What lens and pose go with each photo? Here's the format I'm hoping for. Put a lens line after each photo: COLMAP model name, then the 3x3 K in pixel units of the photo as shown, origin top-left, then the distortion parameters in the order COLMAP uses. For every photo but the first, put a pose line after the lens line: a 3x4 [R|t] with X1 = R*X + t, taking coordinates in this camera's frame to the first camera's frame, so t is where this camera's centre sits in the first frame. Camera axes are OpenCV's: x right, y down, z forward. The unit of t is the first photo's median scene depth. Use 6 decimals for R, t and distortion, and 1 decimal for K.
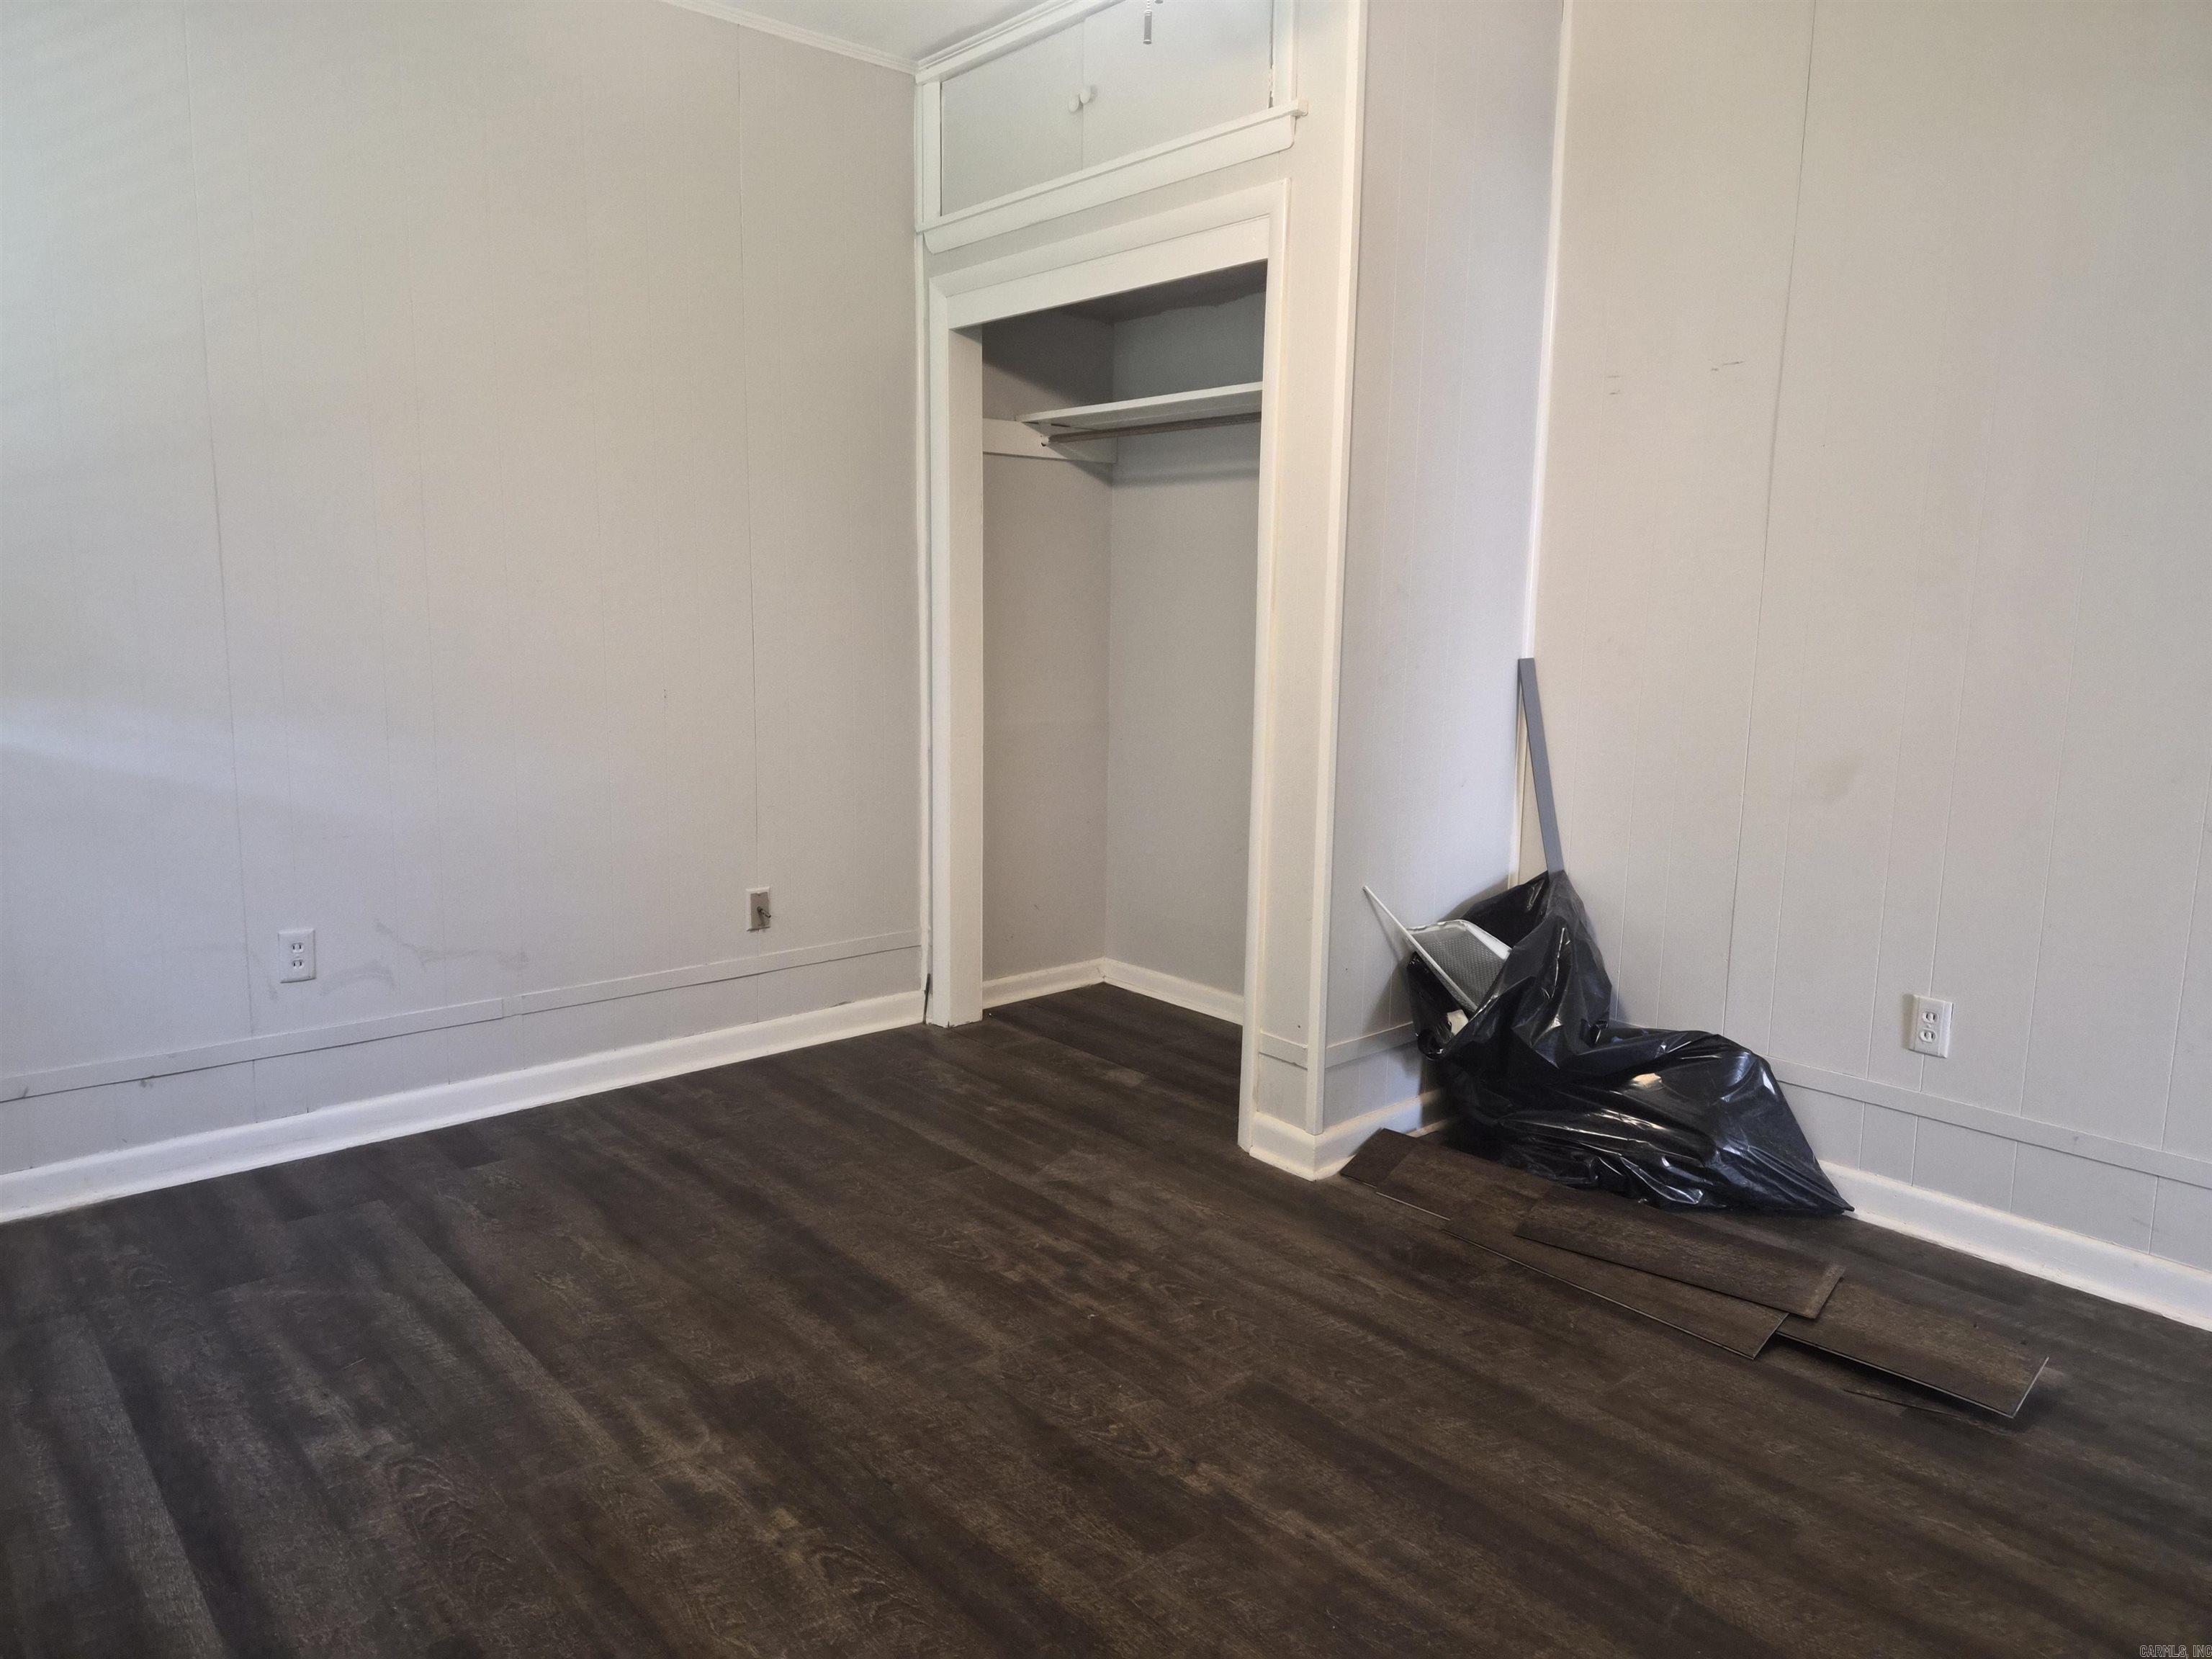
lens RADIAL K [[1471.9, 0, 1092.9], [0, 1471.9, 828.6], [0, 0, 1]] dist [0.065330, -0.058192]
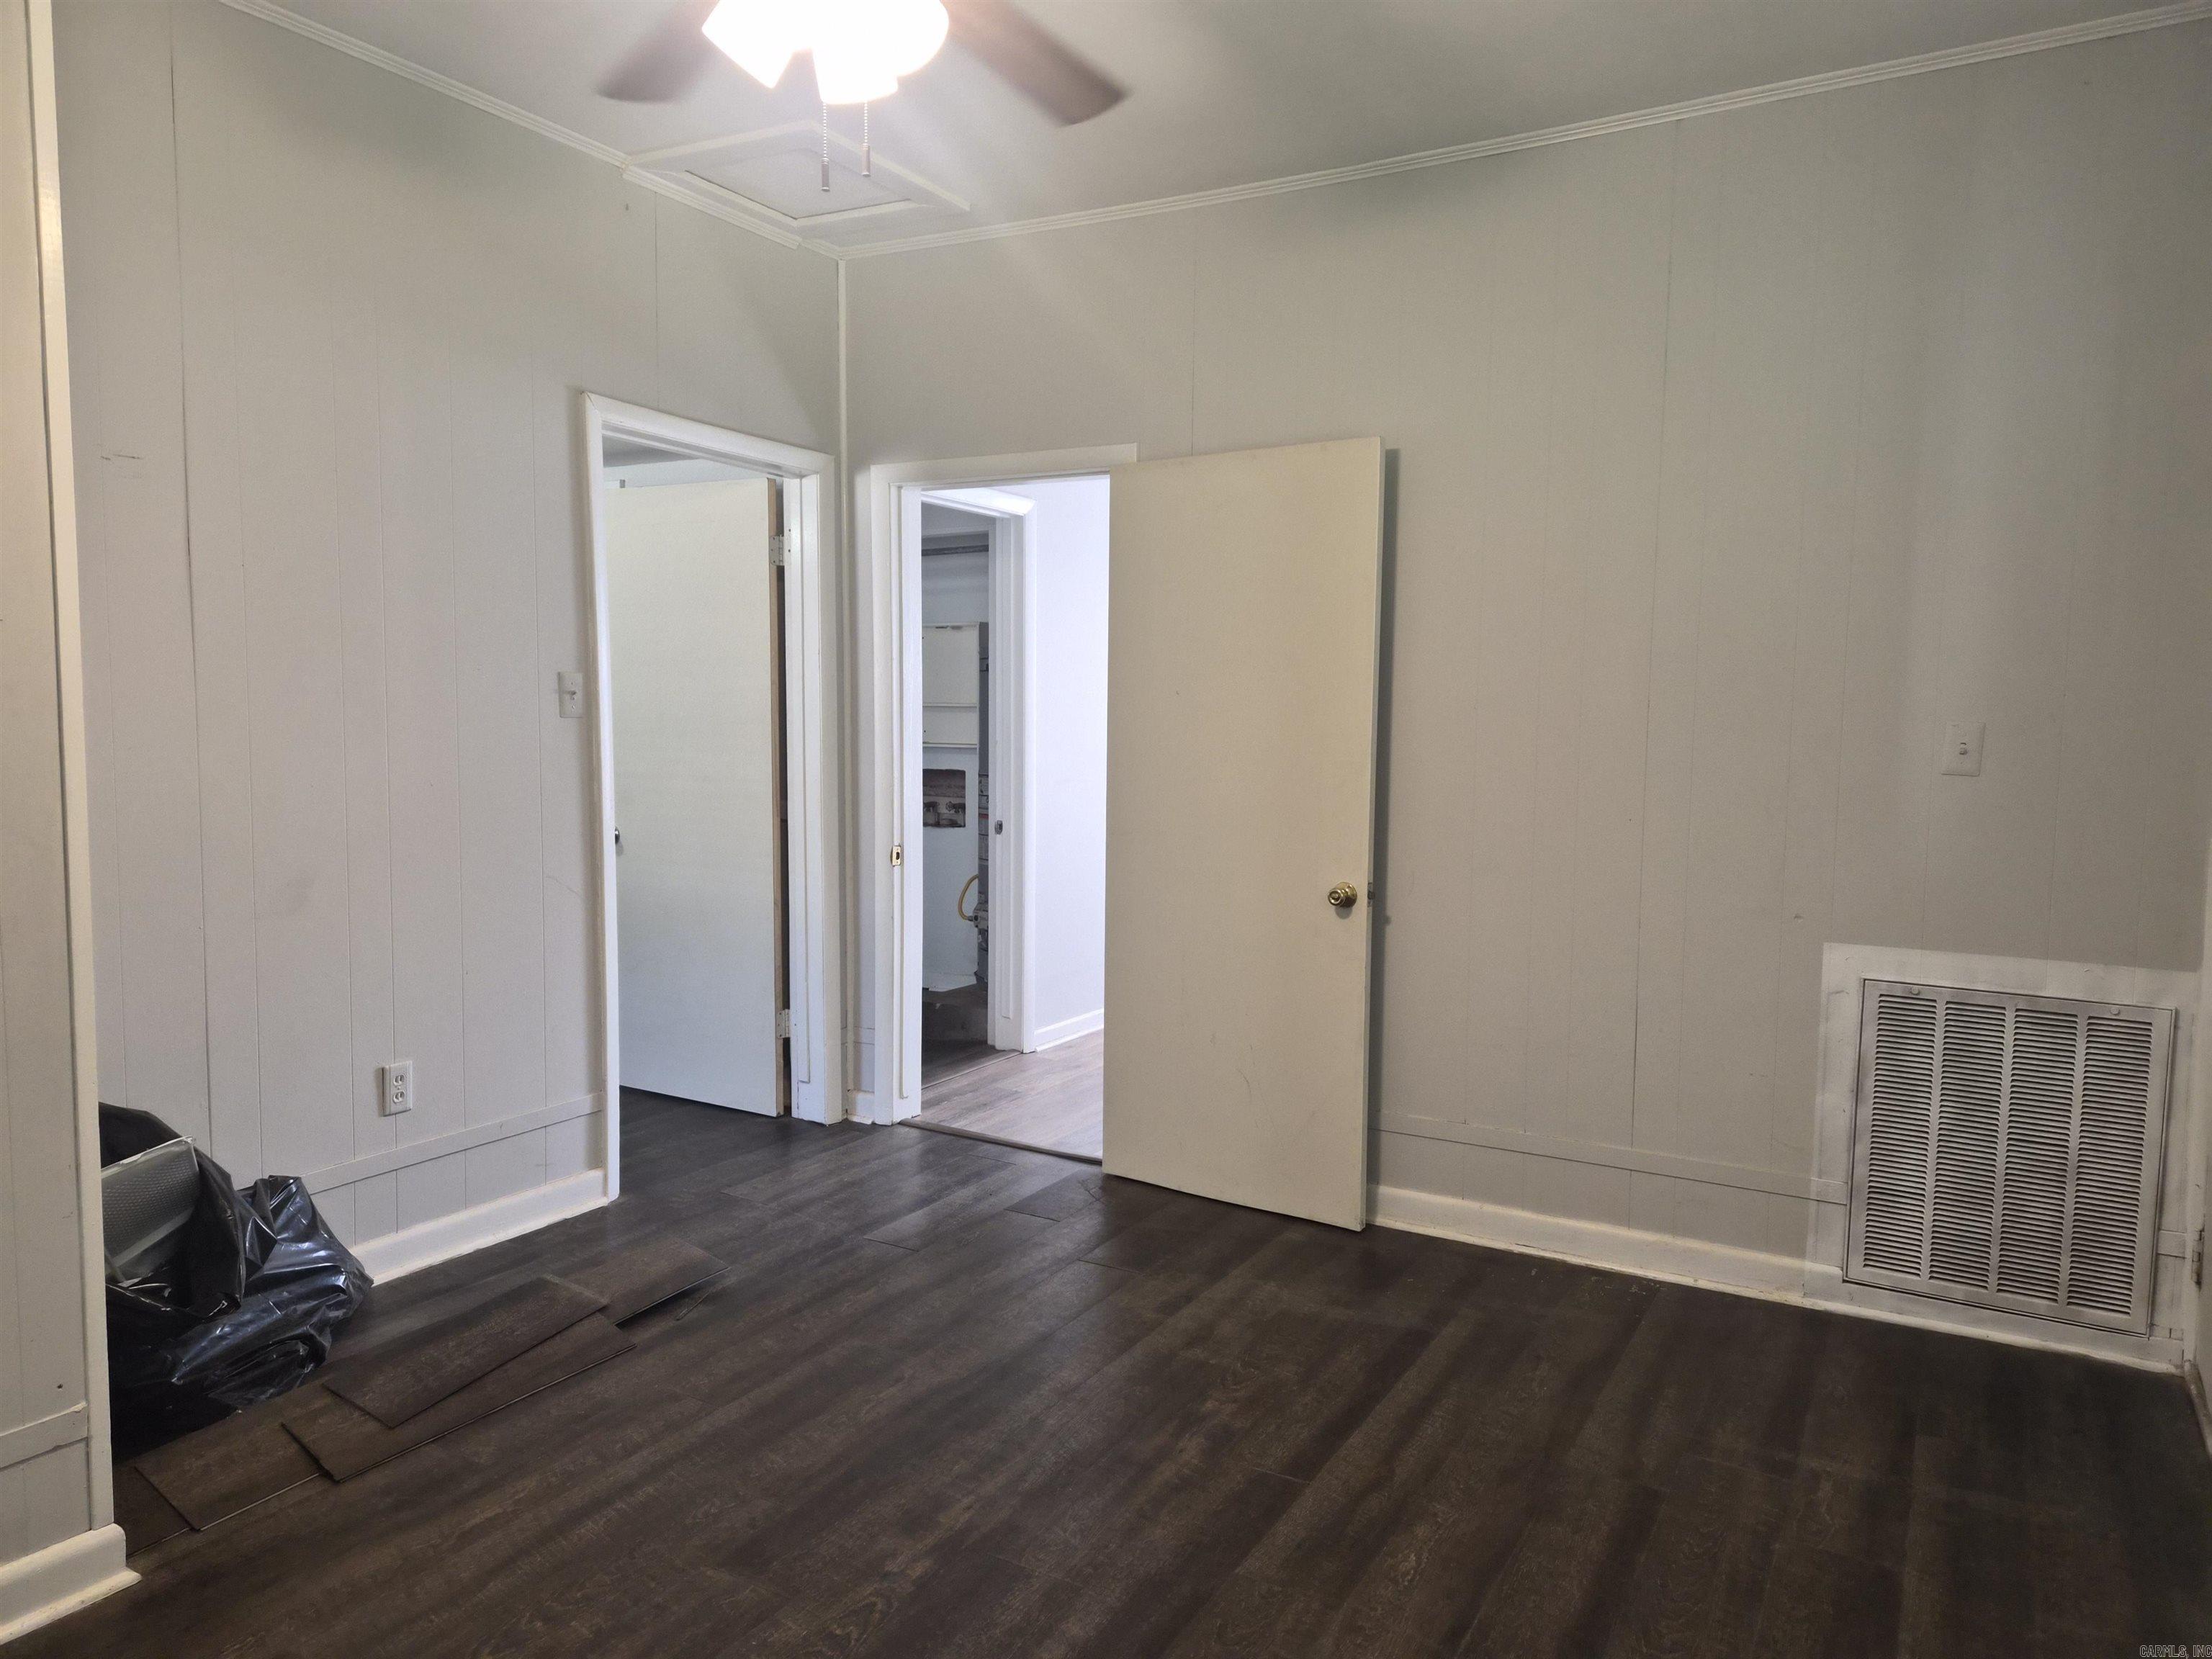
lens RADIAL K [[1471.9, 0, 1114.0], [0, 1471.9, 832.4], [0, 0, 1]] dist [0.065330, -0.058192]
pose [[-0.330146, -0.097190, 0.938913, -0.745448], [0.126449, 0.981166, 0.146026, -0.174357], [-0.935422, 0.166934, -0.311638, 0.892793]]
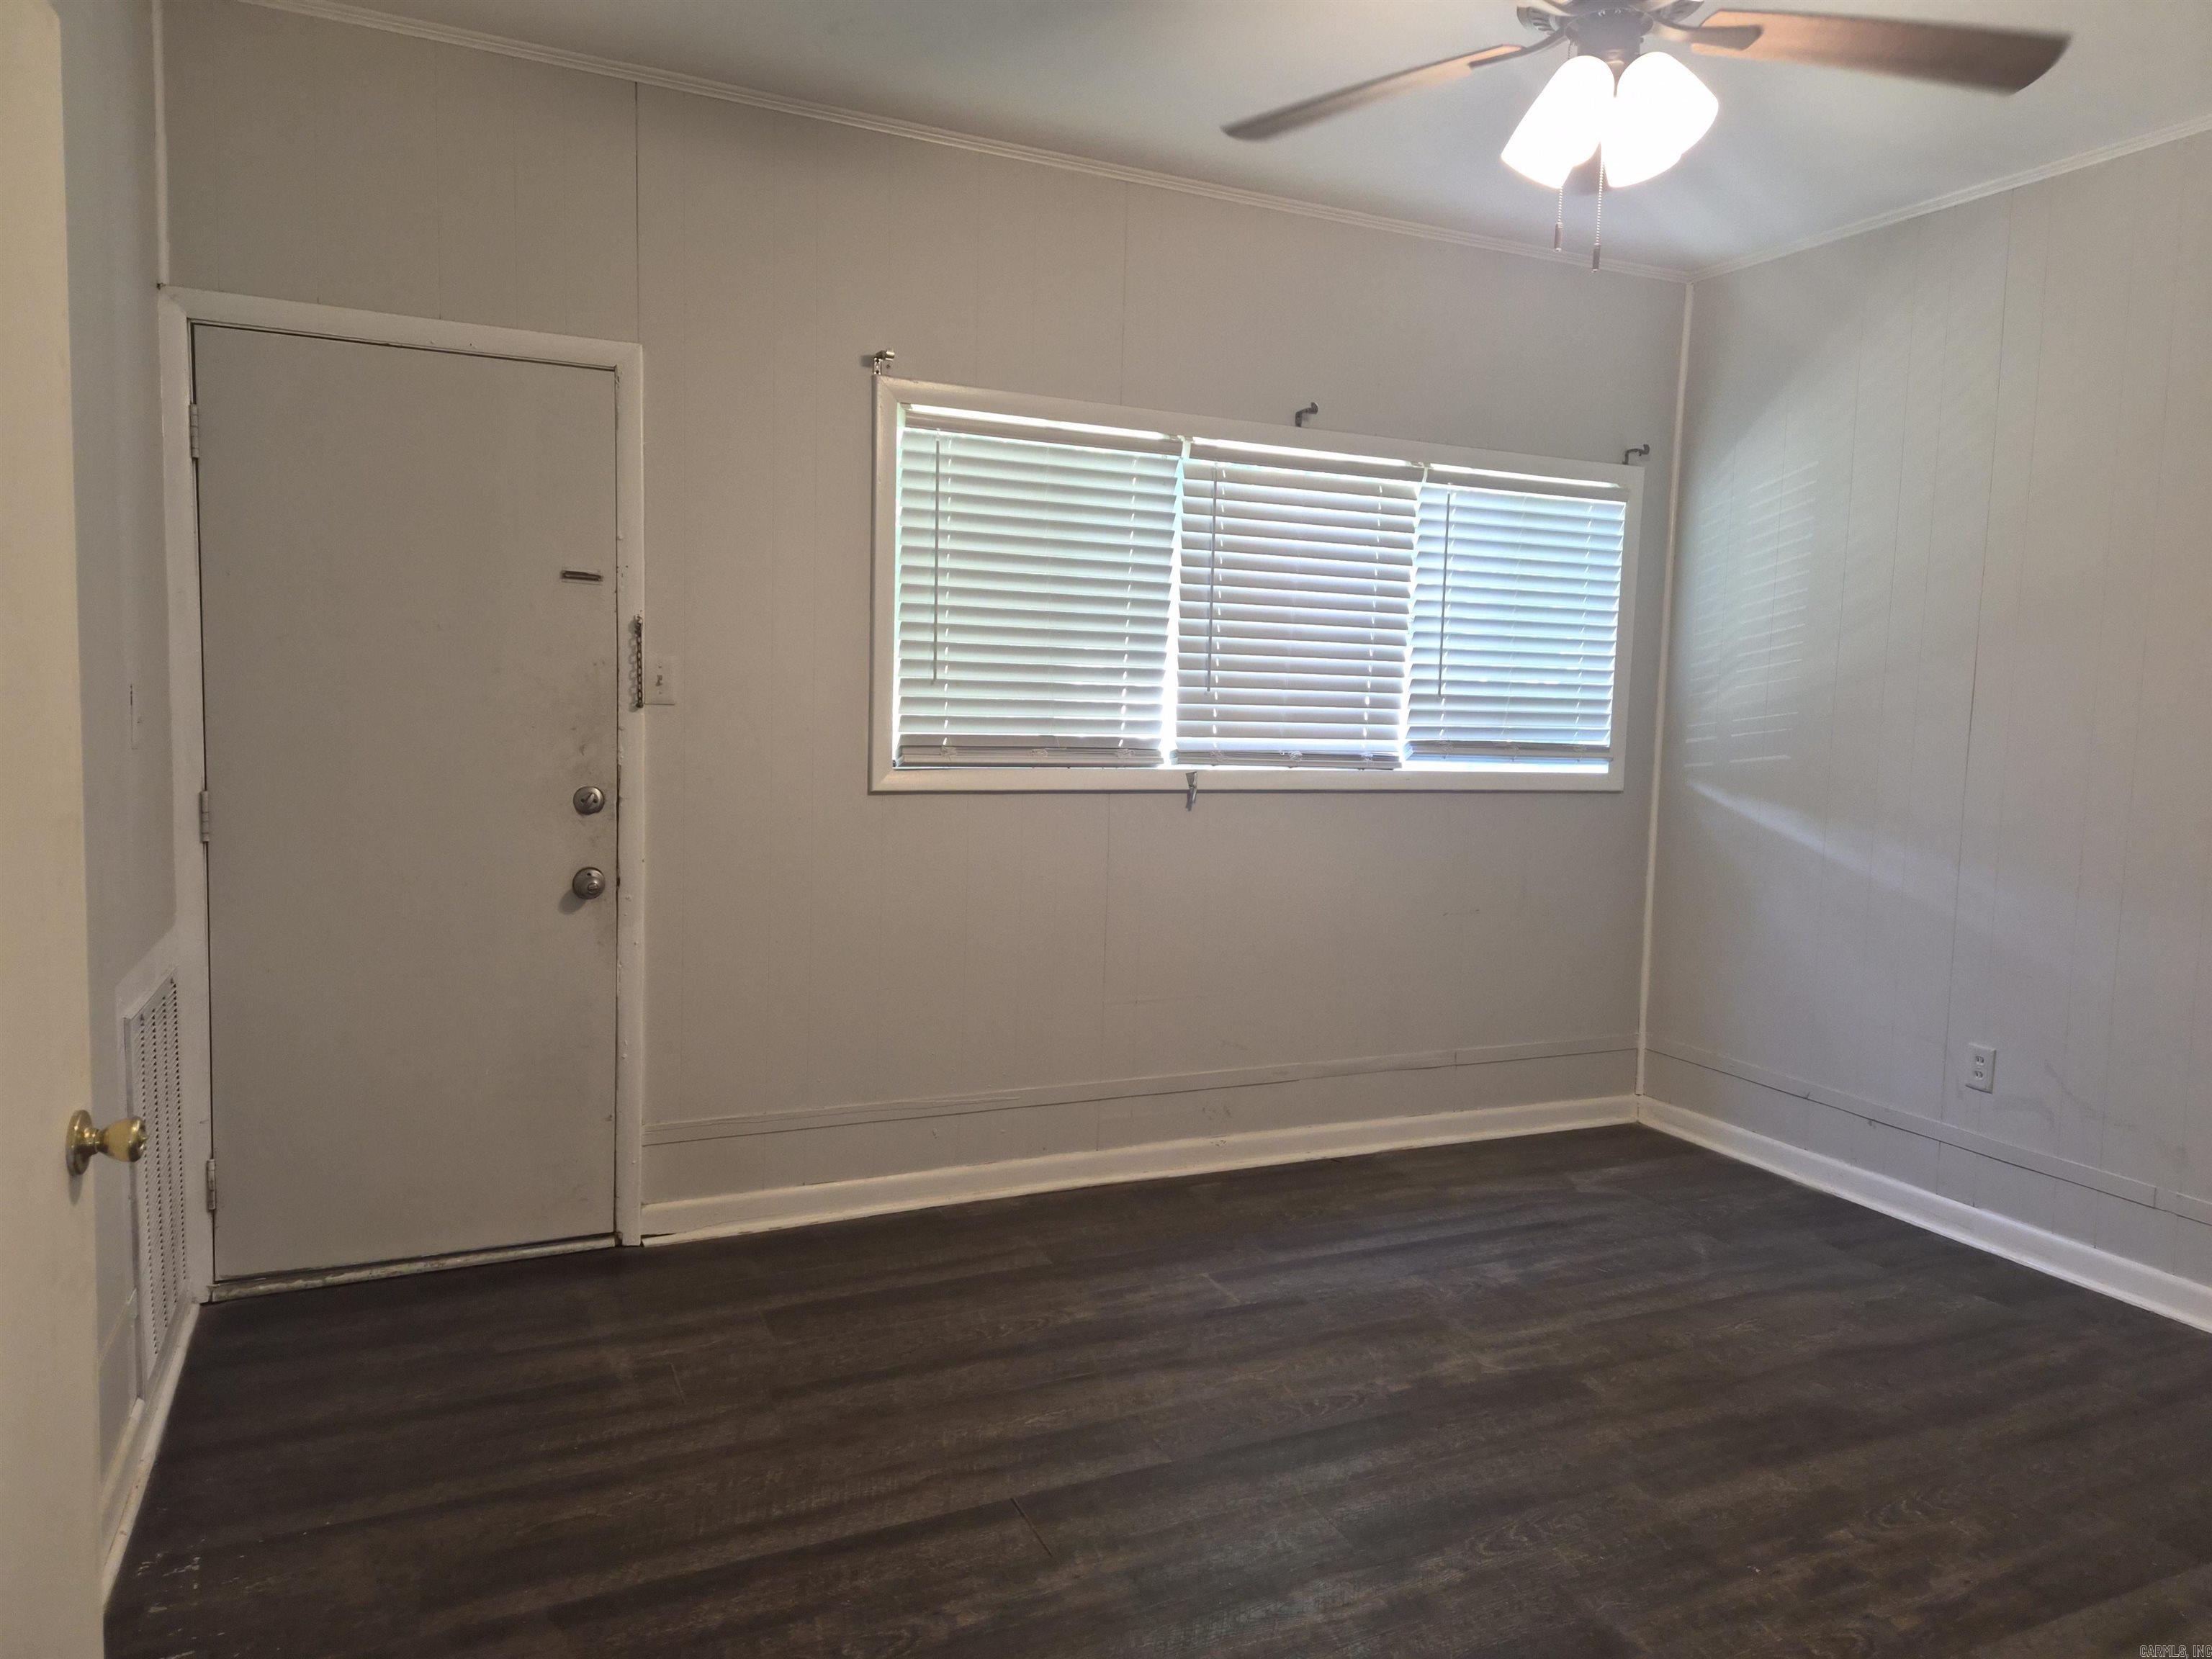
lens RADIAL K [[1471.9, 0, 1096.7], [0, 1471.9, 830.0], [0, 0, 1]] dist [0.065330, -0.058192]
pose [[-0.282499, 0.072165, -0.956549, 0.923375], [-0.176346, 0.976265, 0.125732, -0.146067], [0.942919, 0.204203, -0.263068, 0.758044]]
